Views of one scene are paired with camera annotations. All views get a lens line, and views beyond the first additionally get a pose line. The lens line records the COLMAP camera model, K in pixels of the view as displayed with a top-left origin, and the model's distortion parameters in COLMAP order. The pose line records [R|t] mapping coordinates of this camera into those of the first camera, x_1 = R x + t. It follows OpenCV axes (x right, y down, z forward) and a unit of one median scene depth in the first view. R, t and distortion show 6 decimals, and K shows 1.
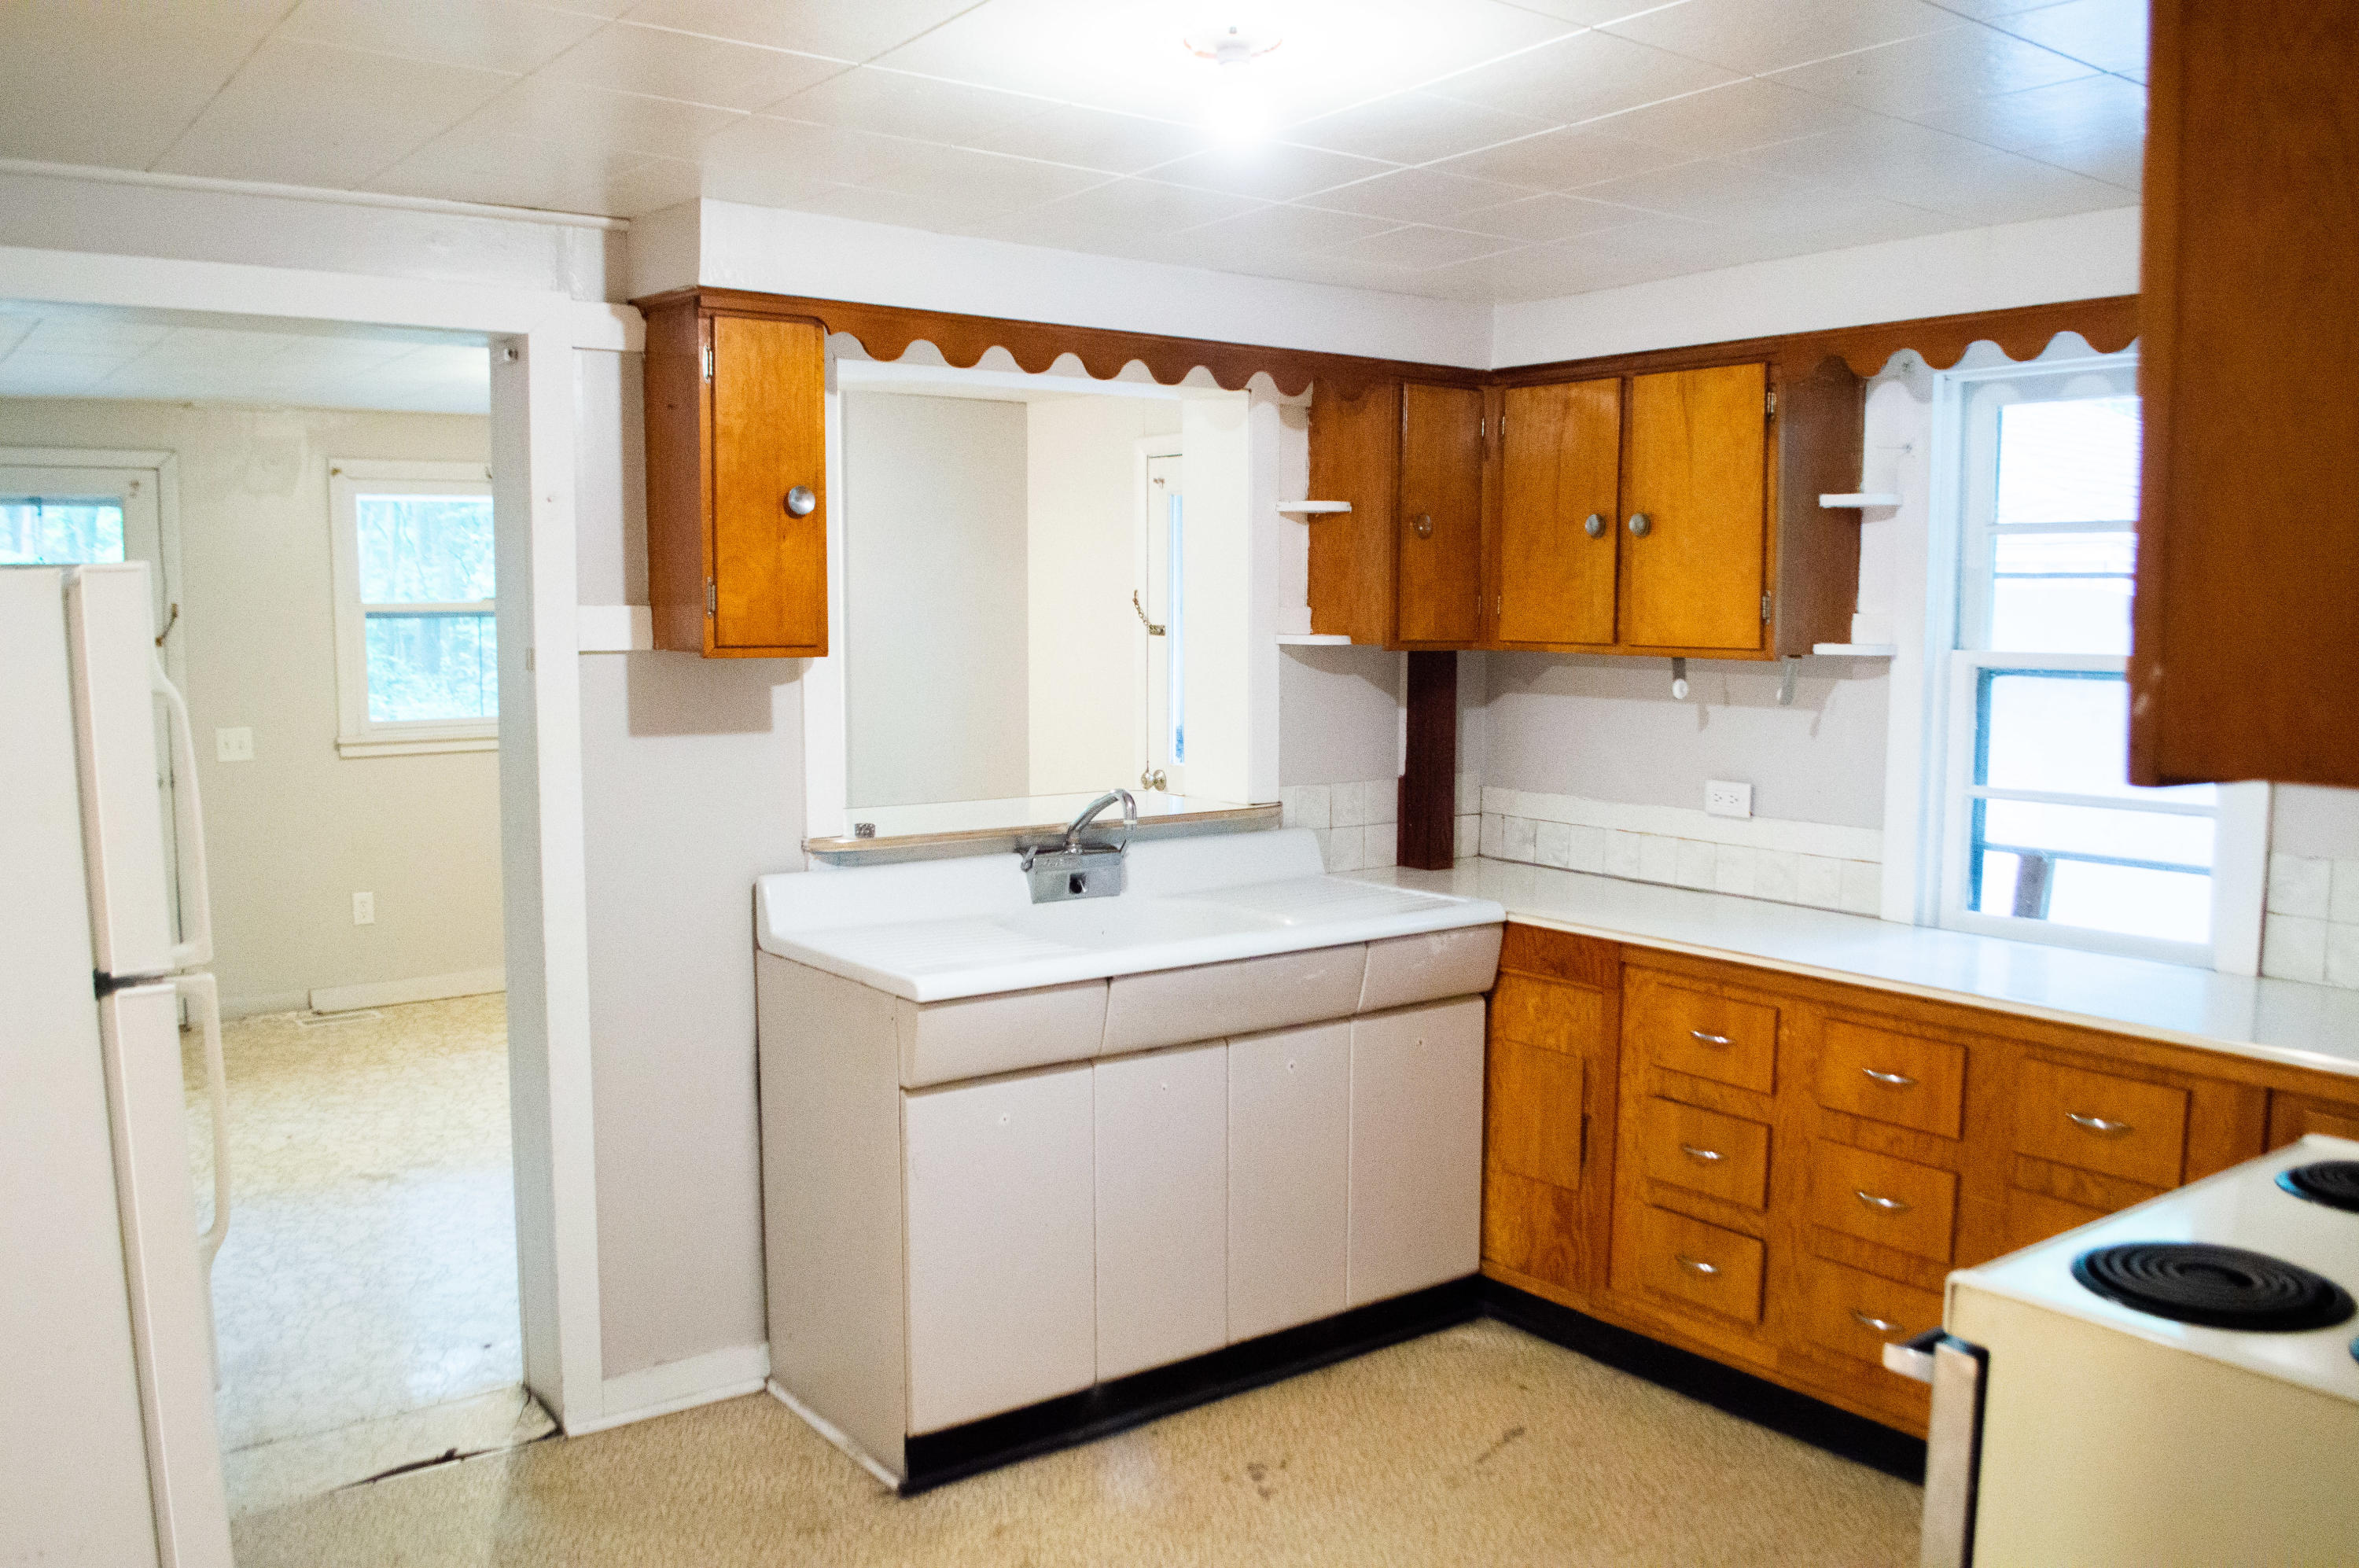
lens RADIAL K [[1918.9, 0, 1213.0], [0, 1918.9, 798.2], [0, 0, 1]] dist [-0.093002, 0.016376]
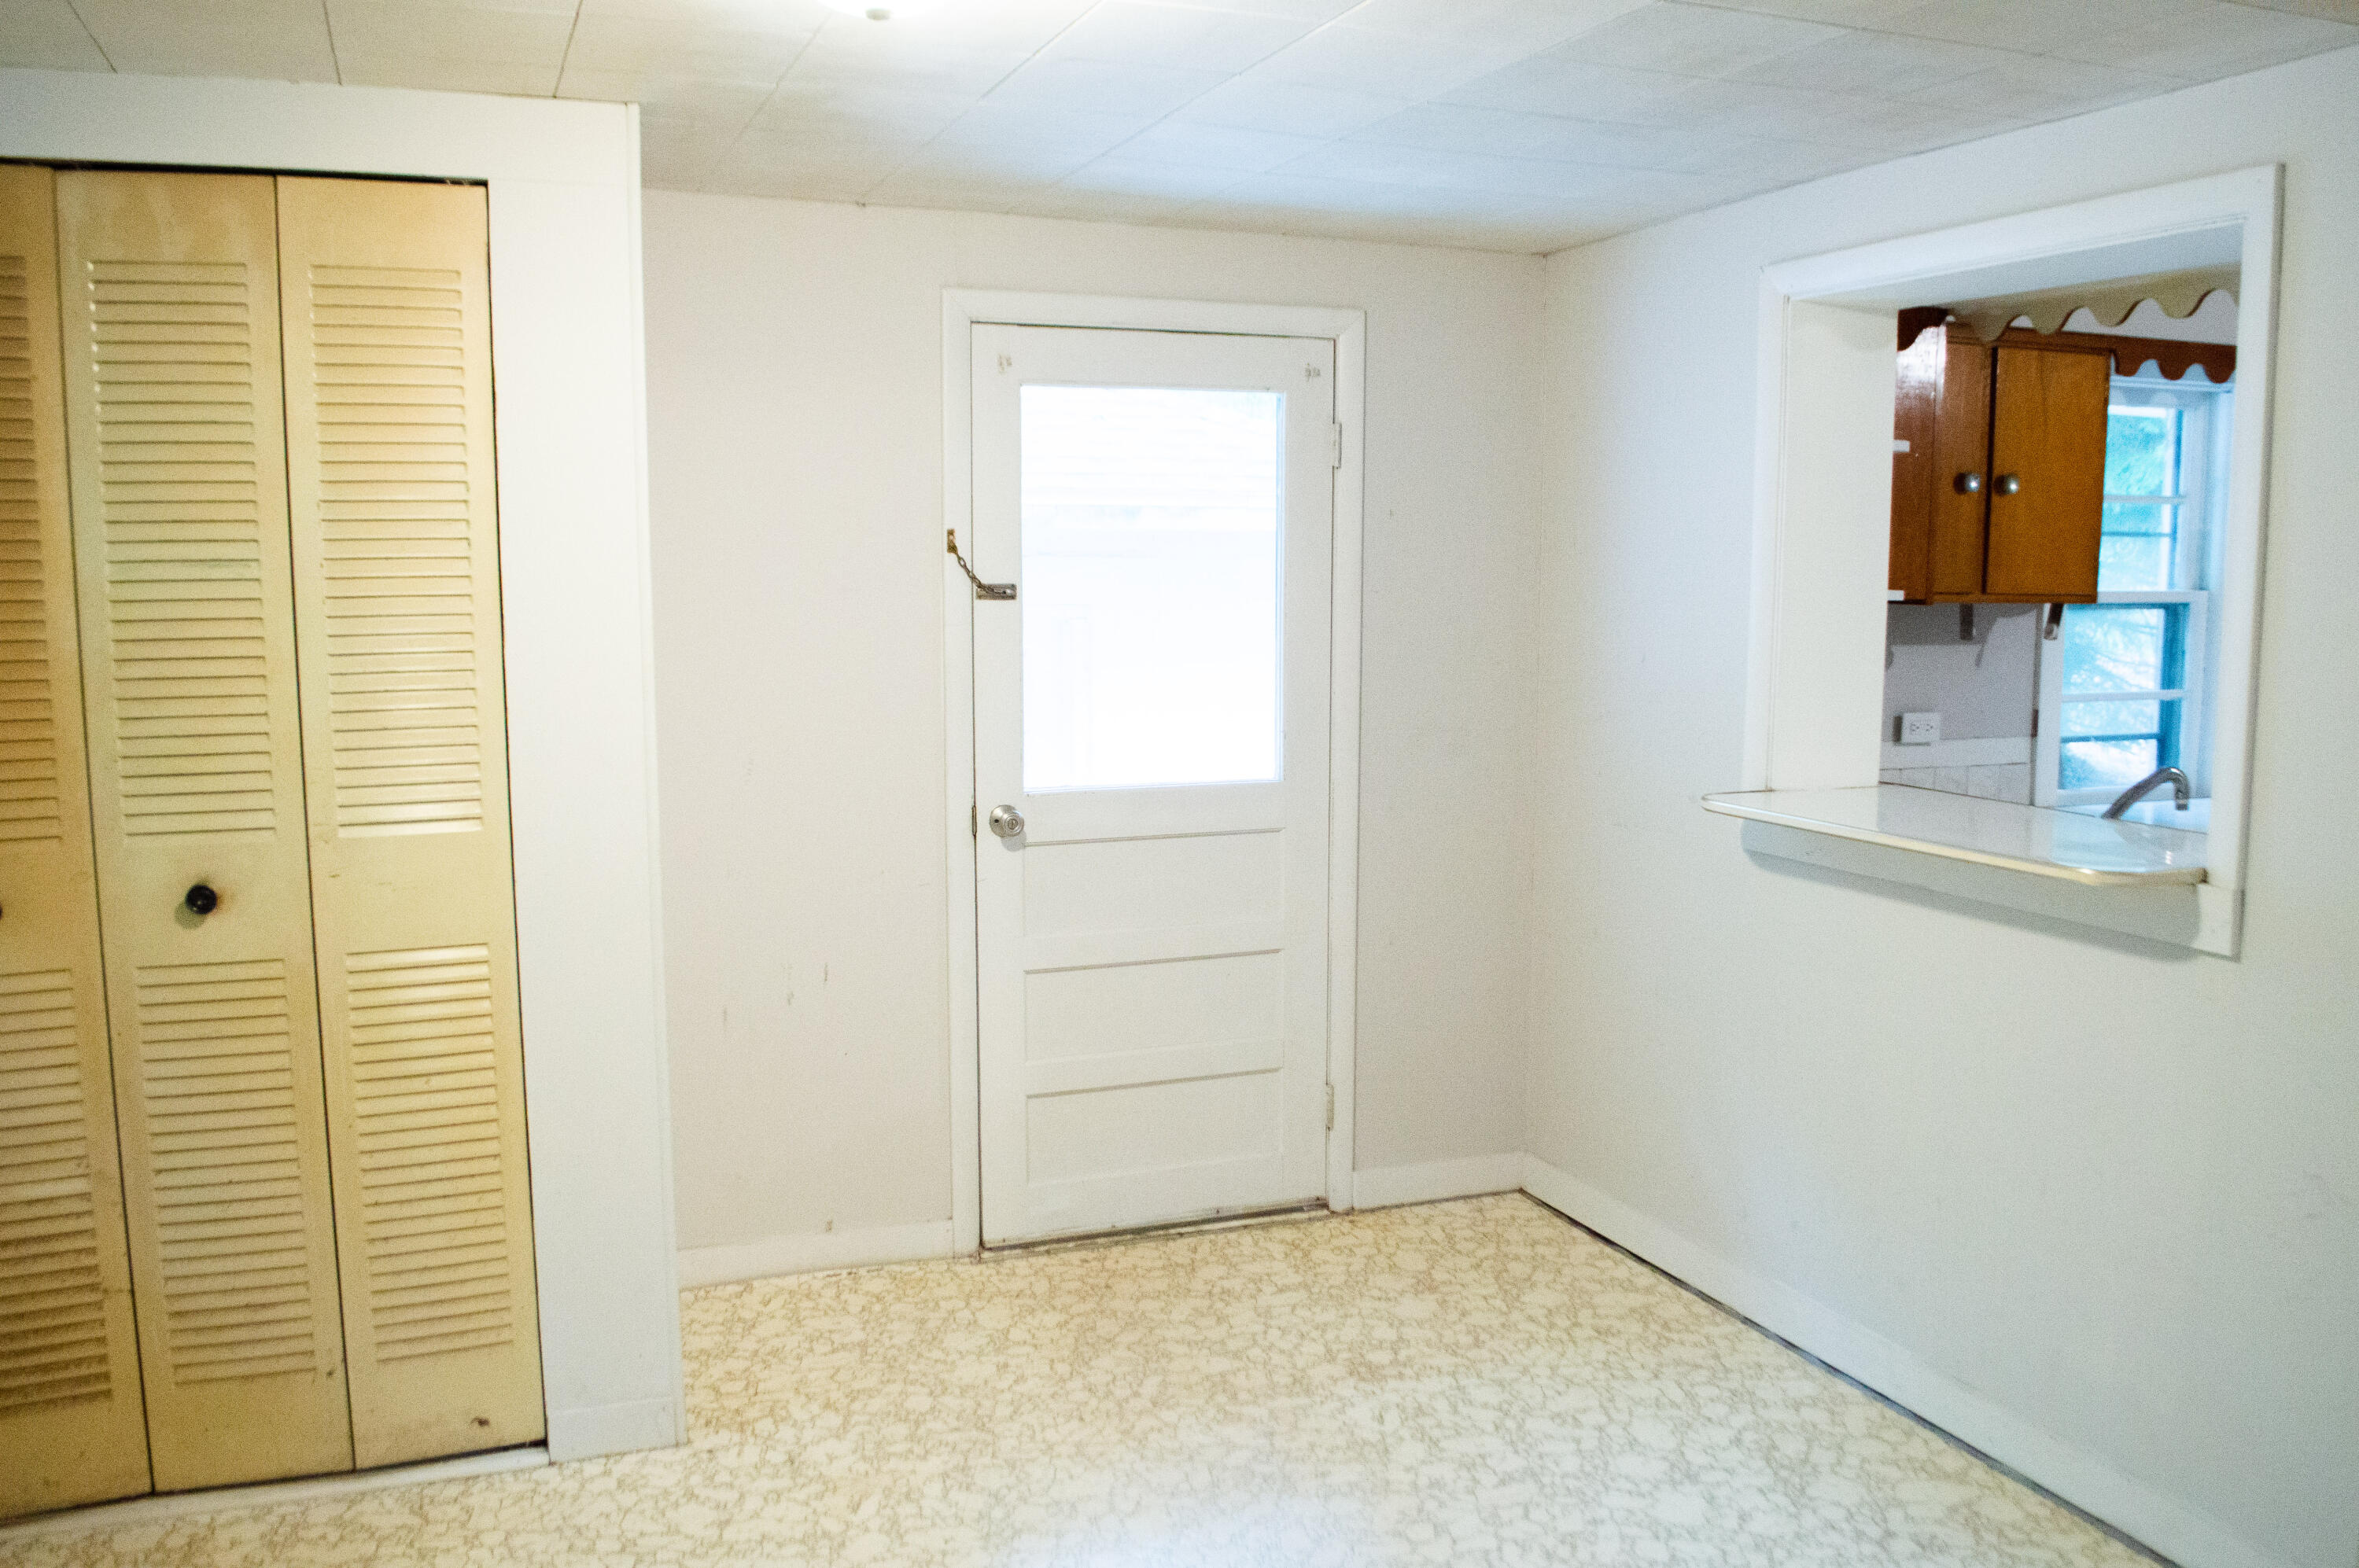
lens RADIAL K [[1908.3, 0, 1179.5], [0, 1908.3, 784.0], [0, 0, 1]] dist [-0.092438, 0.021001]
pose [[0.289348, -0.114317, 0.950373, -0.972435], [0.097477, 0.991201, 0.089550, -0.115667], [-0.952248, 0.066728, 0.297945, 1.155578]]
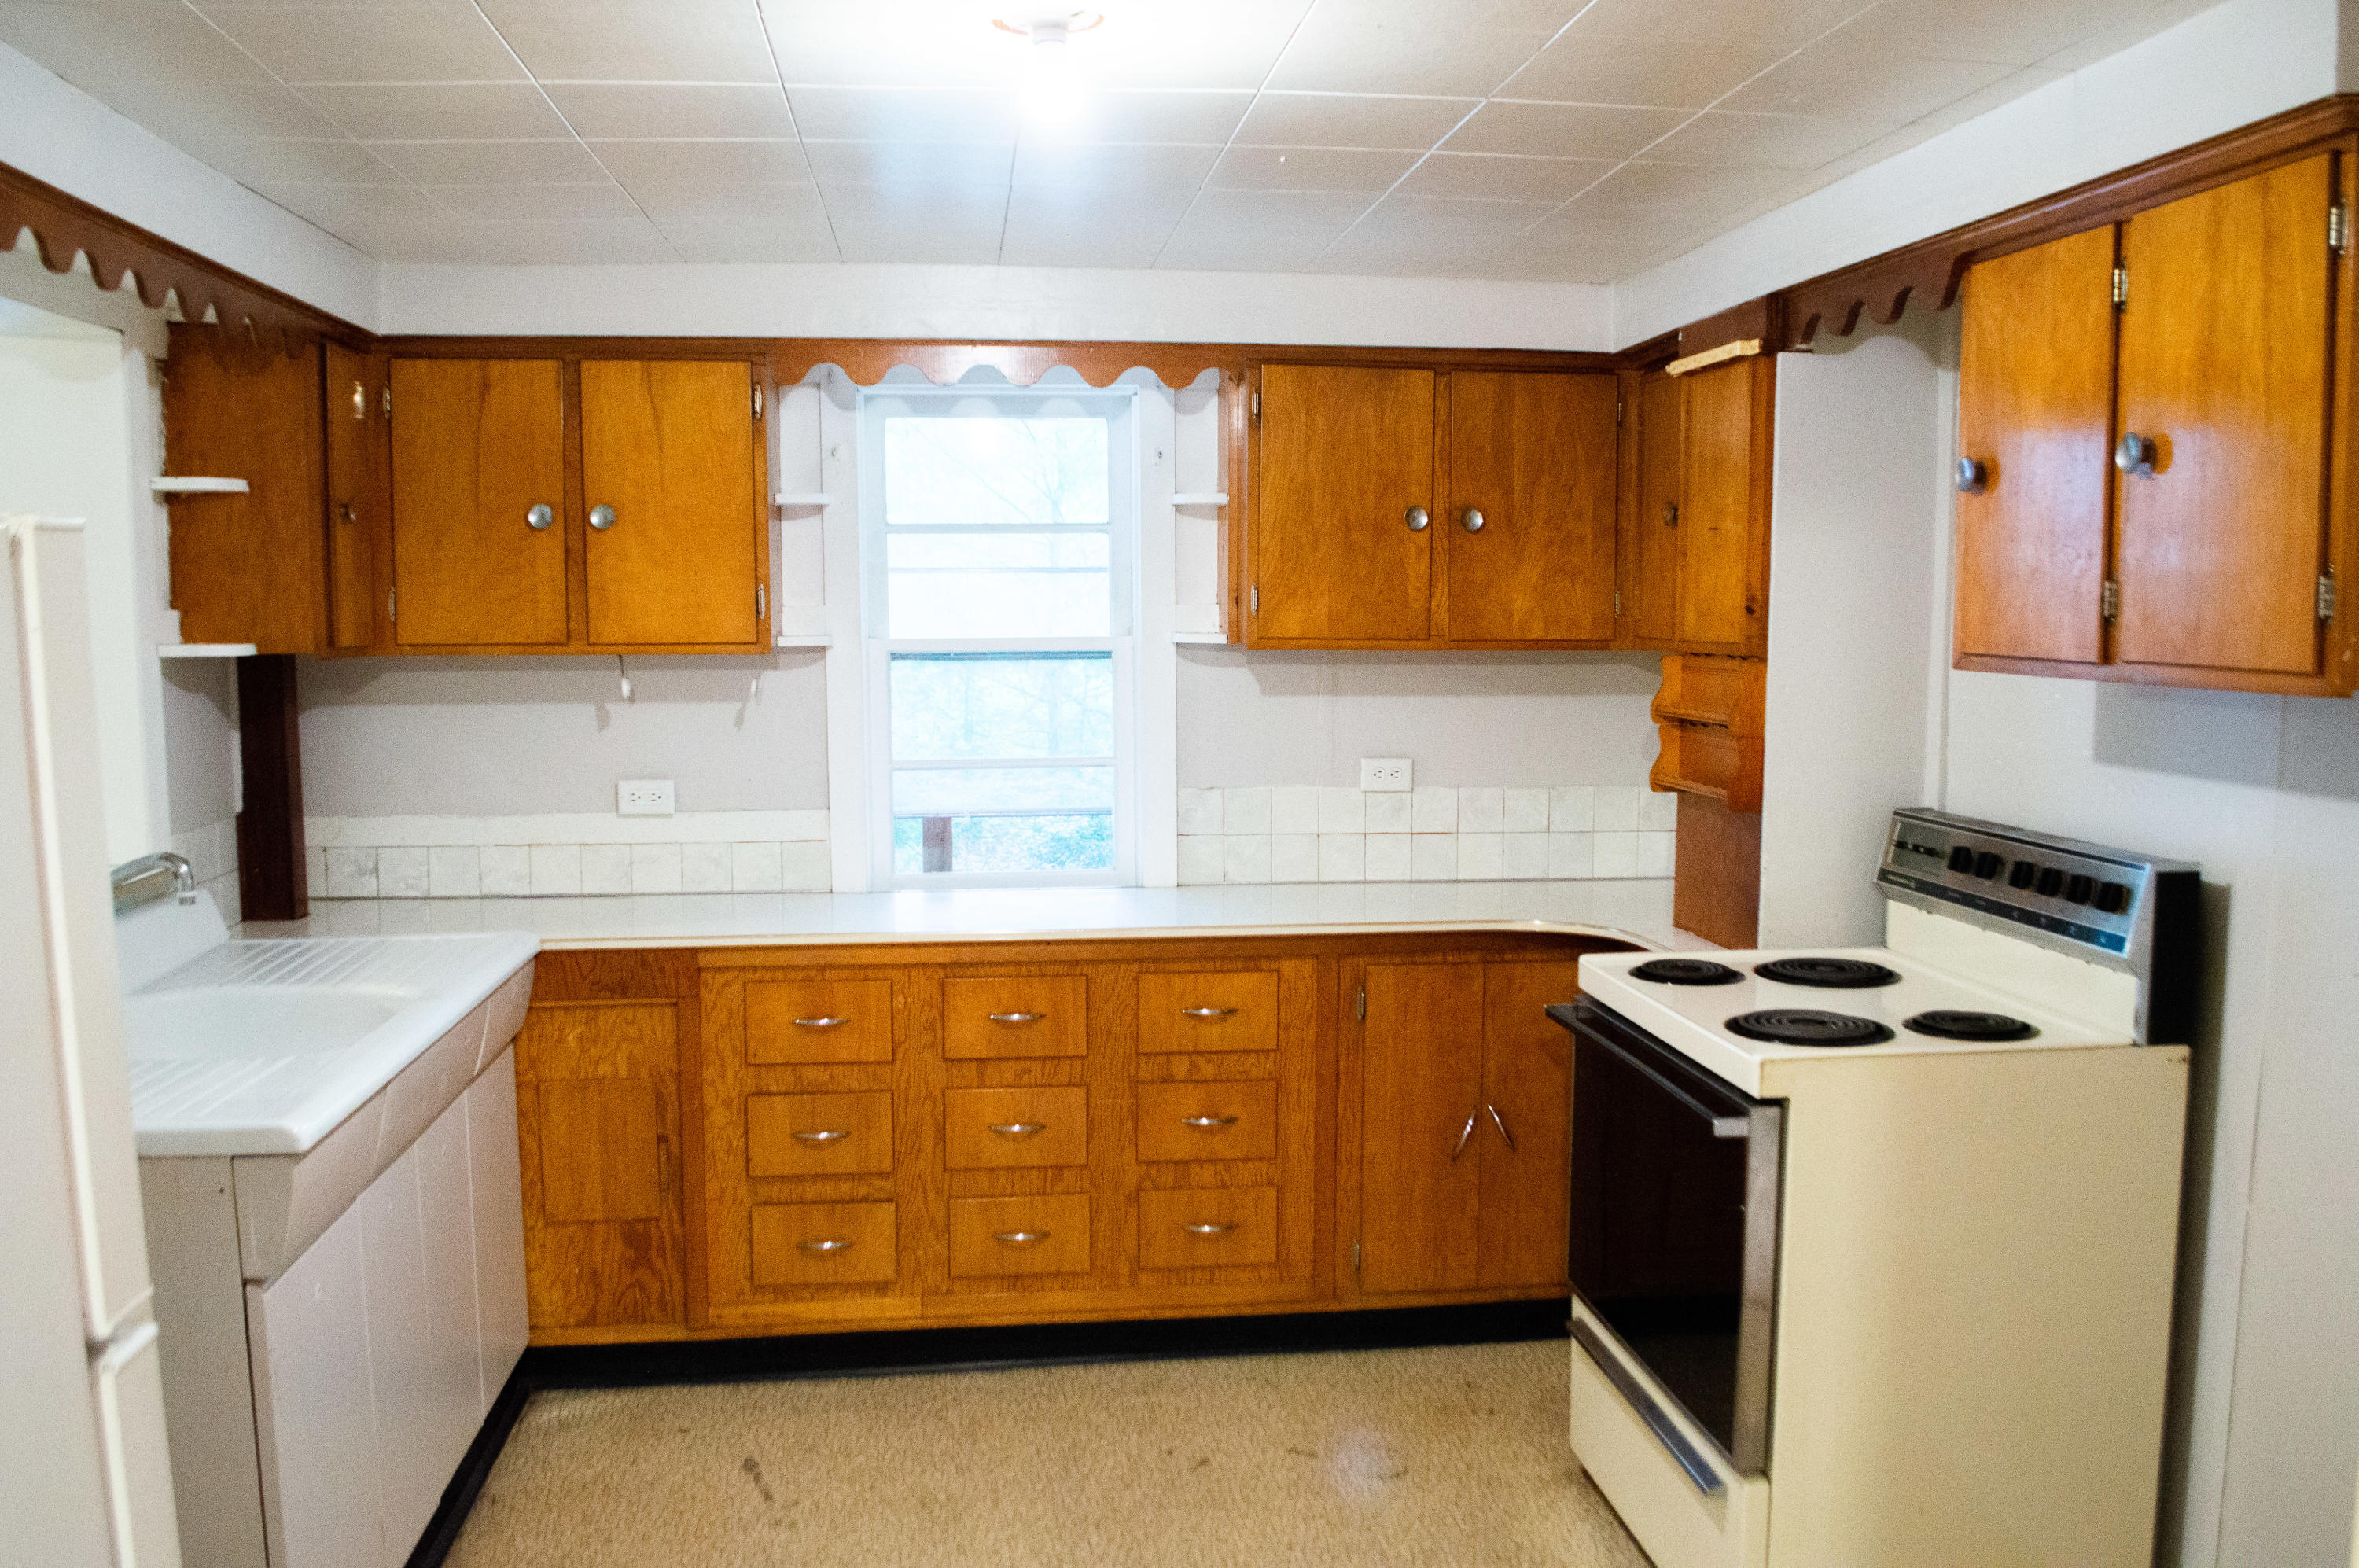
lens RADIAL K [[1977.7, 0, 1179.5], [0, 1977.7, 784.0], [0, 0, 1]] dist [-0.051808, 0.006069]
pose [[0.504598, -0.086788, 0.858981, -0.496365], [0.091682, 0.994695, 0.046643, -0.030777], [-0.858472, 0.055217, 0.509879, 0.260067]]
